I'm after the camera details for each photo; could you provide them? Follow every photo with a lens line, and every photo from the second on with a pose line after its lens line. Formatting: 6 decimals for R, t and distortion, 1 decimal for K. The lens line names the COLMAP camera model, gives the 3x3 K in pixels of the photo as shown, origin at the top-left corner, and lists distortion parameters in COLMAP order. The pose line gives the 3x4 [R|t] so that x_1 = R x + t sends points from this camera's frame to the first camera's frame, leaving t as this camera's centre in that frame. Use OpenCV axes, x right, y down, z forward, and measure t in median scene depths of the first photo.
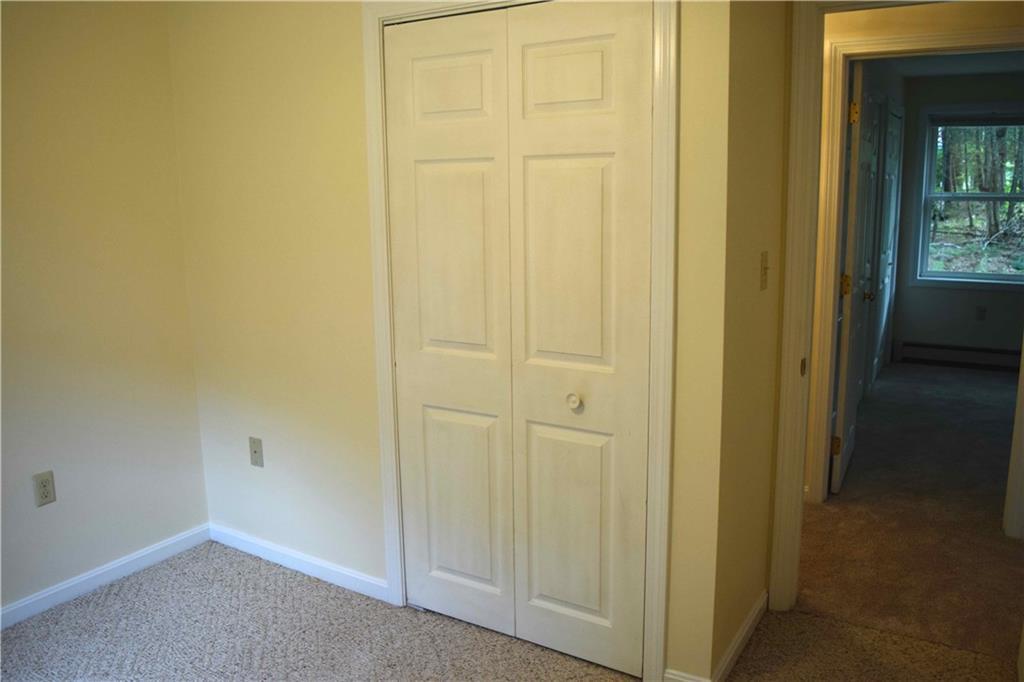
lens RADIAL K [[809.8, 0, 512.0], [0, 809.8, 341.0], [0, 0, 1]] dist [-0.003516, -0.004949]
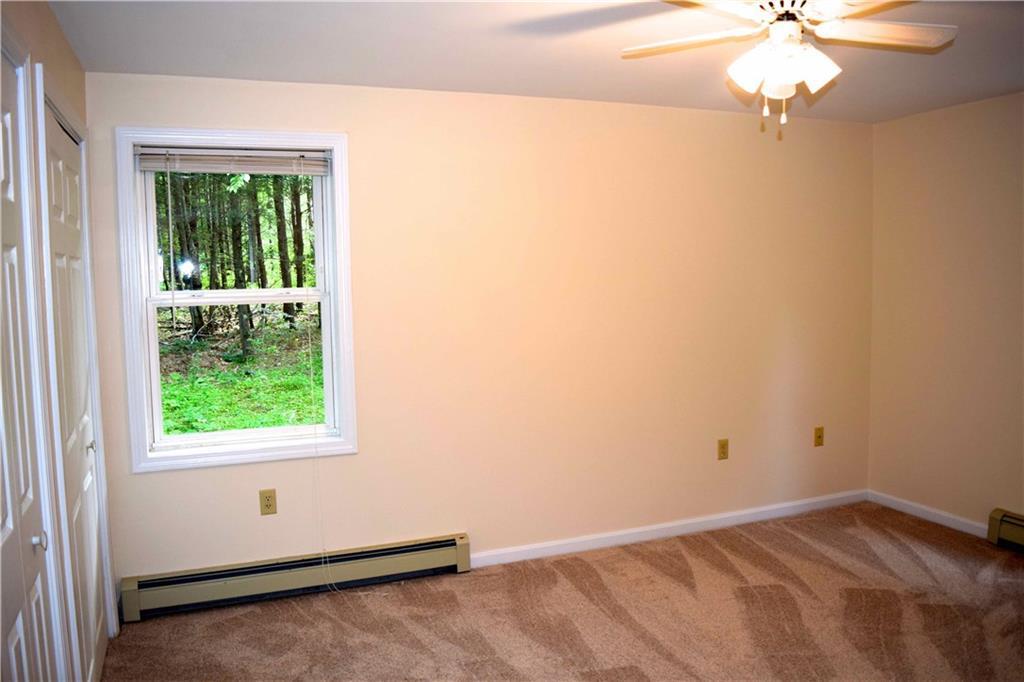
lens RADIAL K [[809.8, 0, 512.0], [0, 809.8, 341.0], [0, 0, 1]] dist [-0.003516, -0.004949]
pose [[0.605751, -0.077296, 0.791891, 0.073124], [0.163184, 0.986182, -0.028566, -0.030228], [-0.778741, 0.146528, 0.609994, 0.150975]]
